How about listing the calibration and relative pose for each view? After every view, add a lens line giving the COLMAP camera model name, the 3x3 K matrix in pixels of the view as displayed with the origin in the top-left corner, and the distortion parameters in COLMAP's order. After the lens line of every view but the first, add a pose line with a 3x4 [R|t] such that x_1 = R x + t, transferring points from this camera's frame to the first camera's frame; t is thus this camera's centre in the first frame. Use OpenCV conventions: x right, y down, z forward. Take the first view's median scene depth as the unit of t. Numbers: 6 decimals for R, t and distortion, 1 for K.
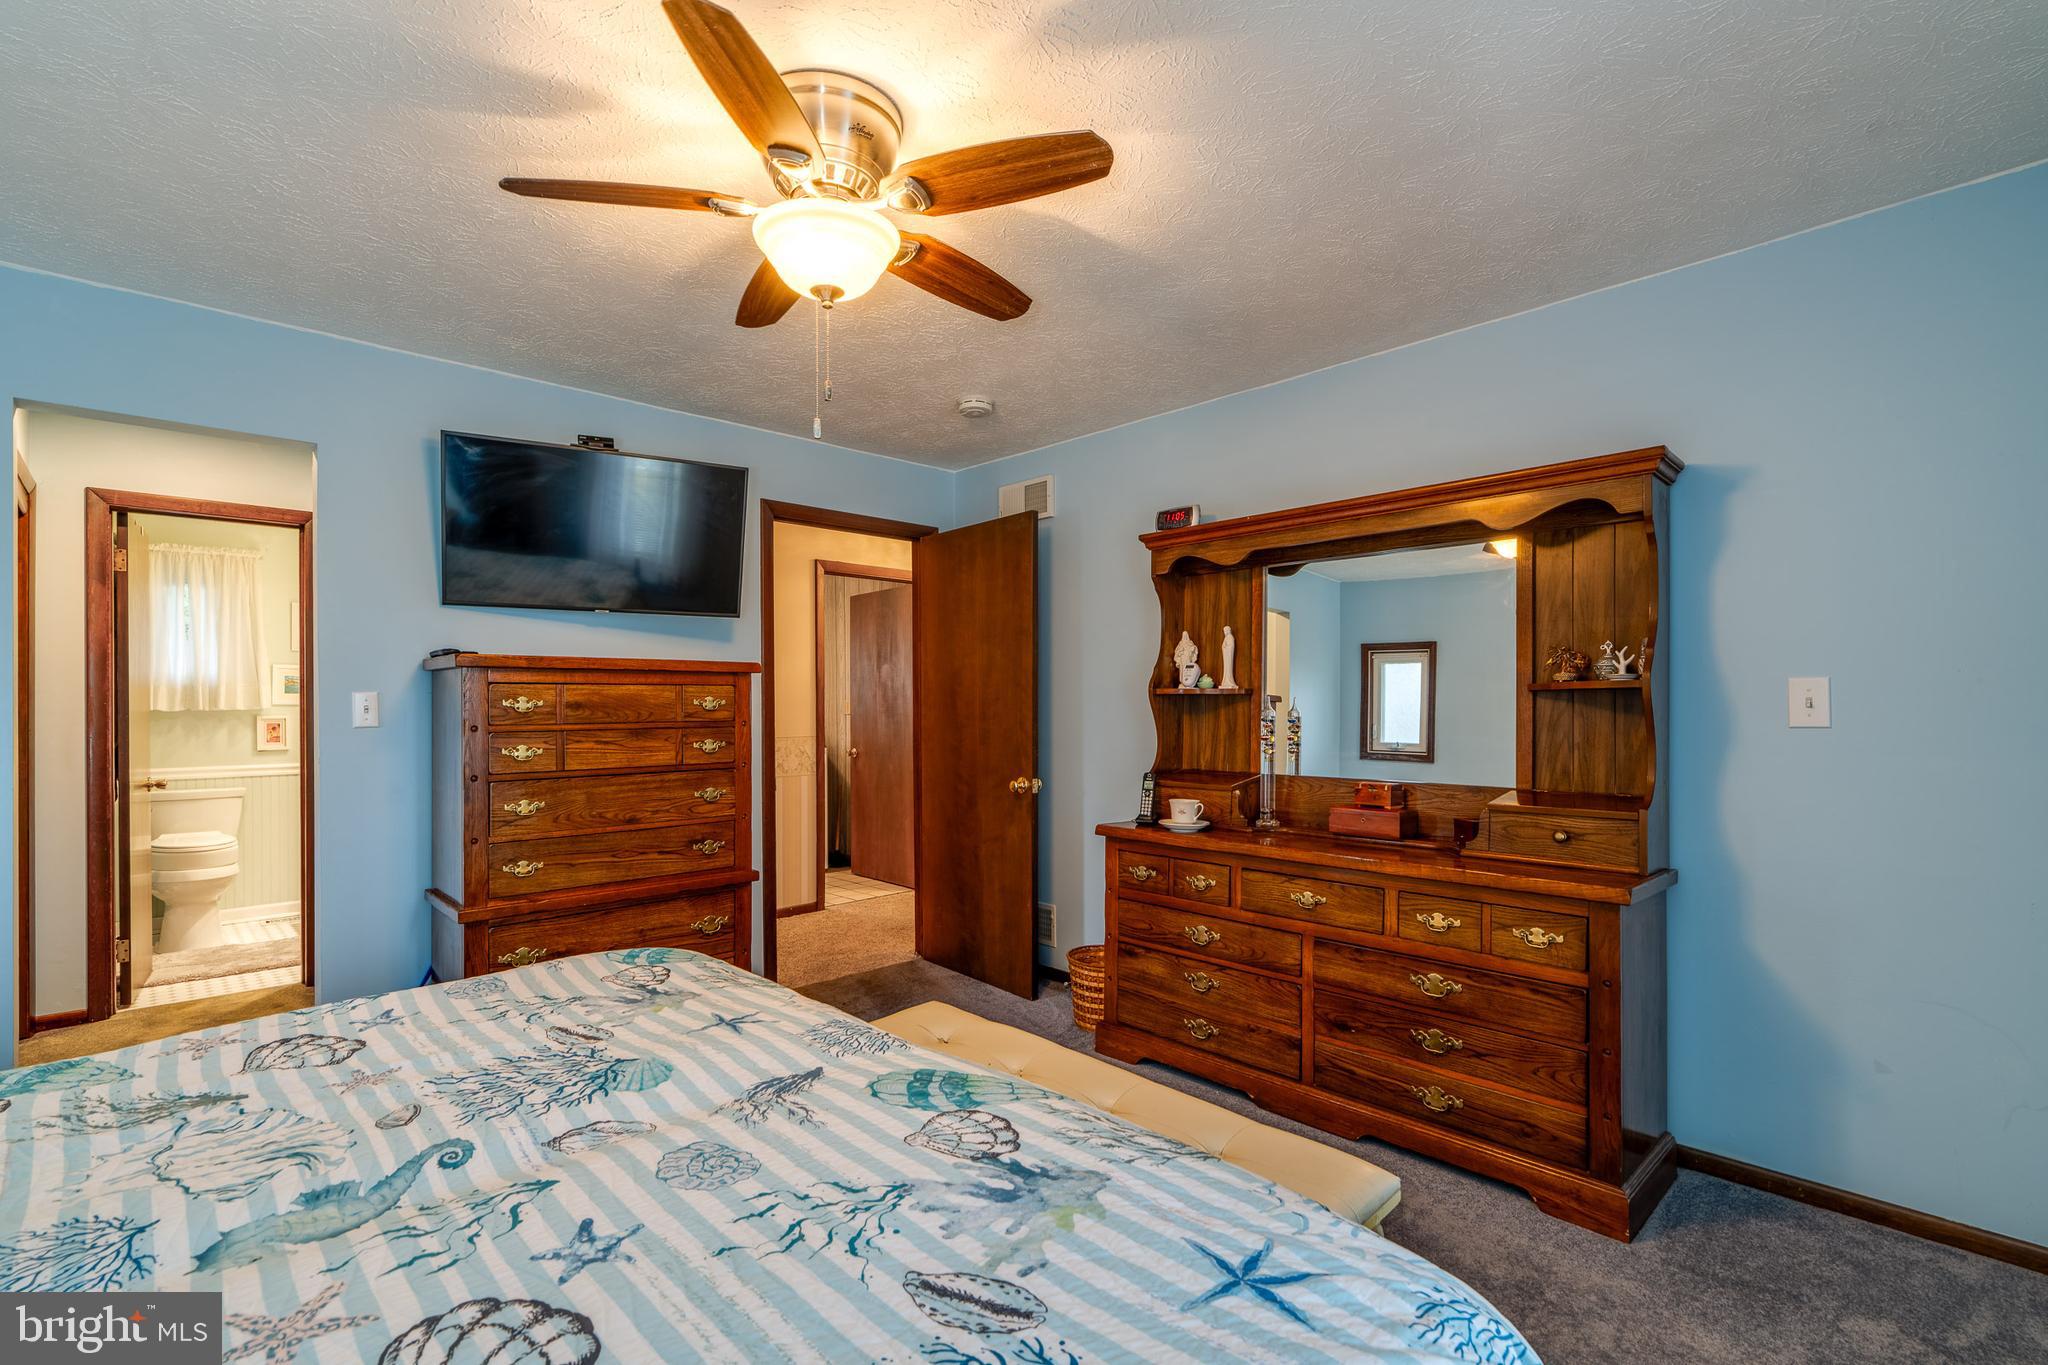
lens RADIAL K [[938.0, 0, 1032.0], [0, 938.0, 700.4], [0, 0, 1]] dist [-0.004023, -0.000076]
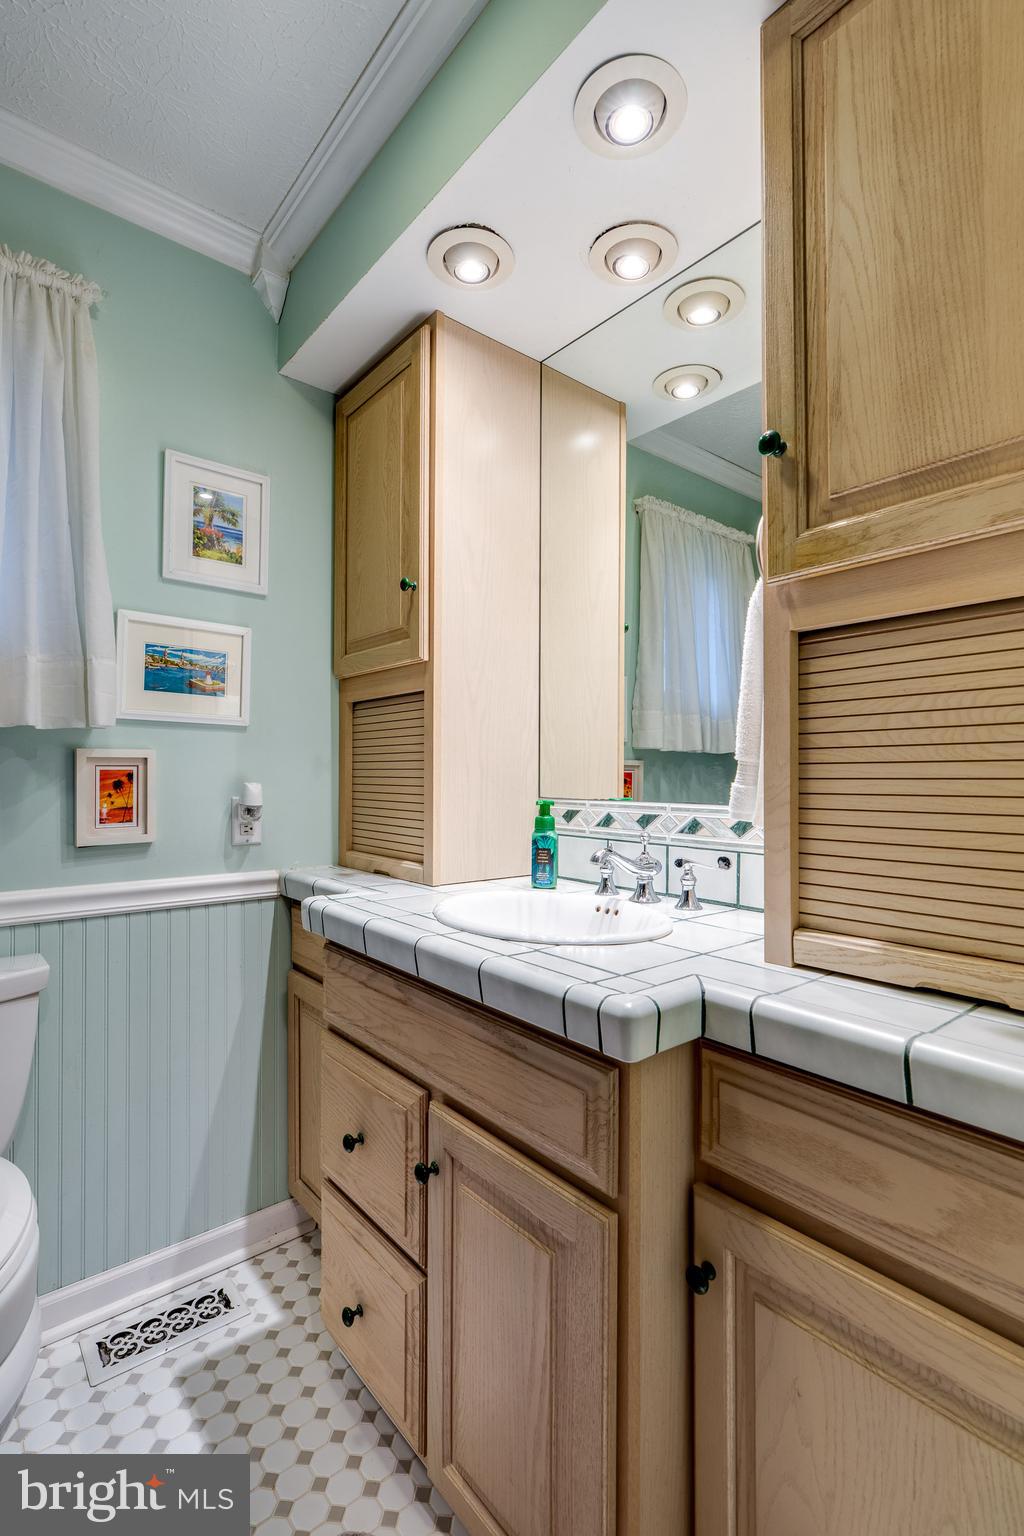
lens RADIAL K [[703.5, 0, 510.3], [0, 703.5, 765.0], [0, 0, 1]] dist [-0.004023, -0.000076]
pose [[0.997853, 0.007172, -0.065097, -0.751755], [-0.007690, 0.999941, -0.007709, 0.027352], [0.065037, 0.008193, 0.997849, 0.865437]]
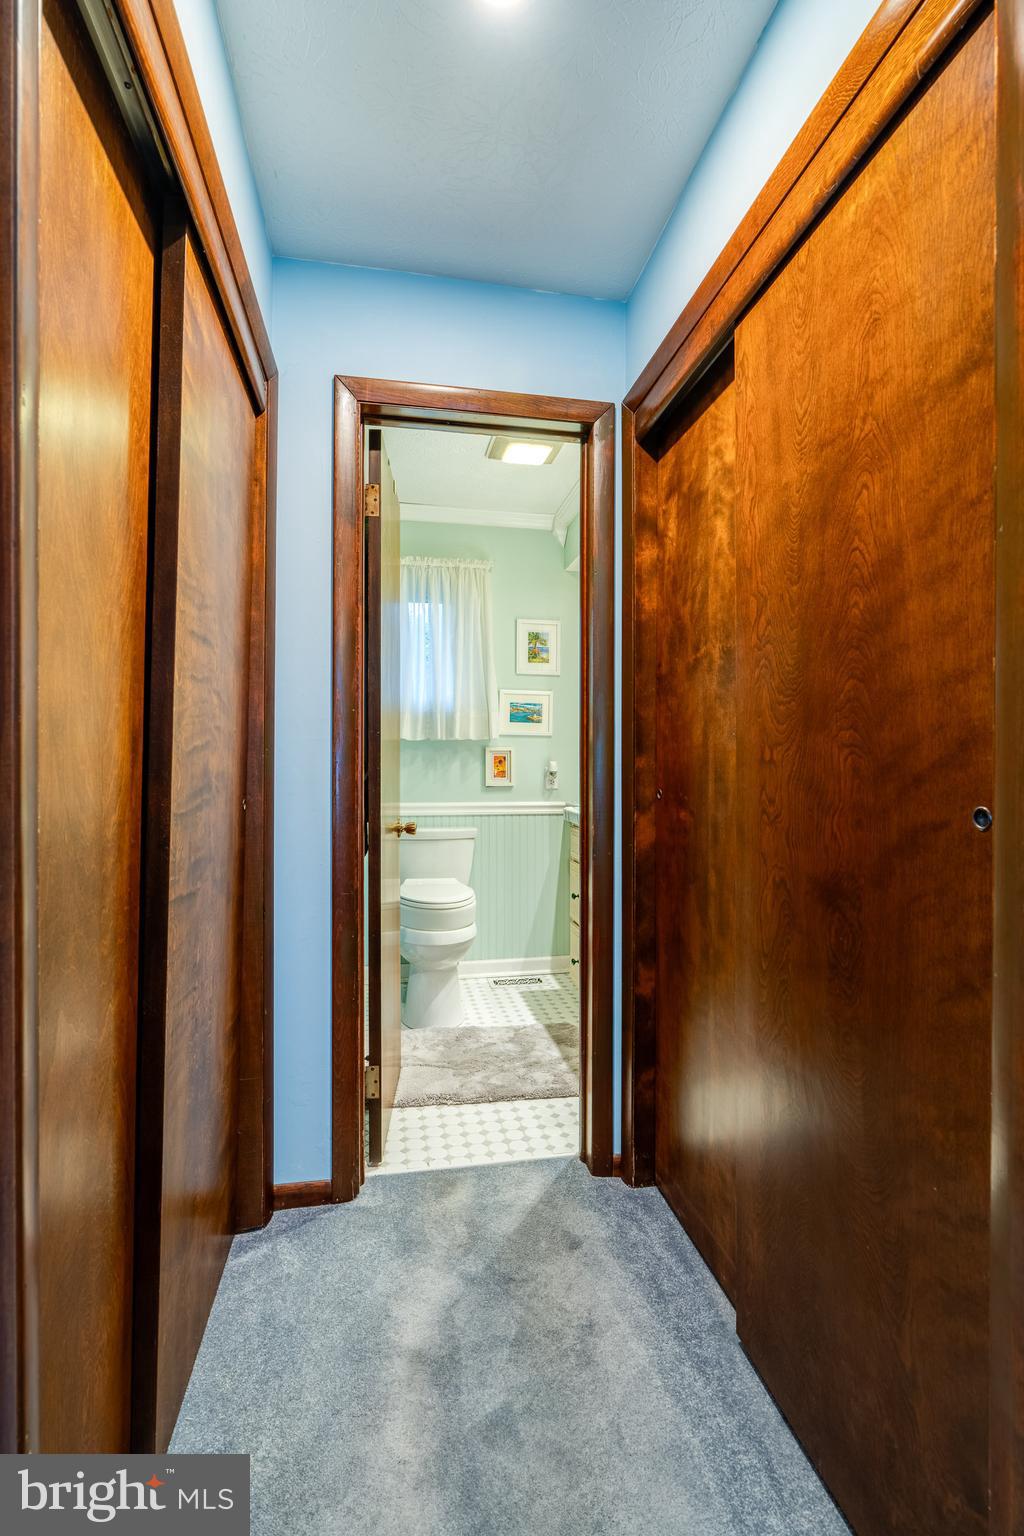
lens RADIAL K [[703.5, 0, 509.7], [0, 703.5, 761.0], [0, 0, 1]] dist [-0.004023, -0.000076]
pose [[0.834120, 0.010702, -0.551480, -0.510683], [-0.006215, 0.999931, 0.010005, 0.026593], [0.551549, -0.004918, 0.834128, 0.526486]]
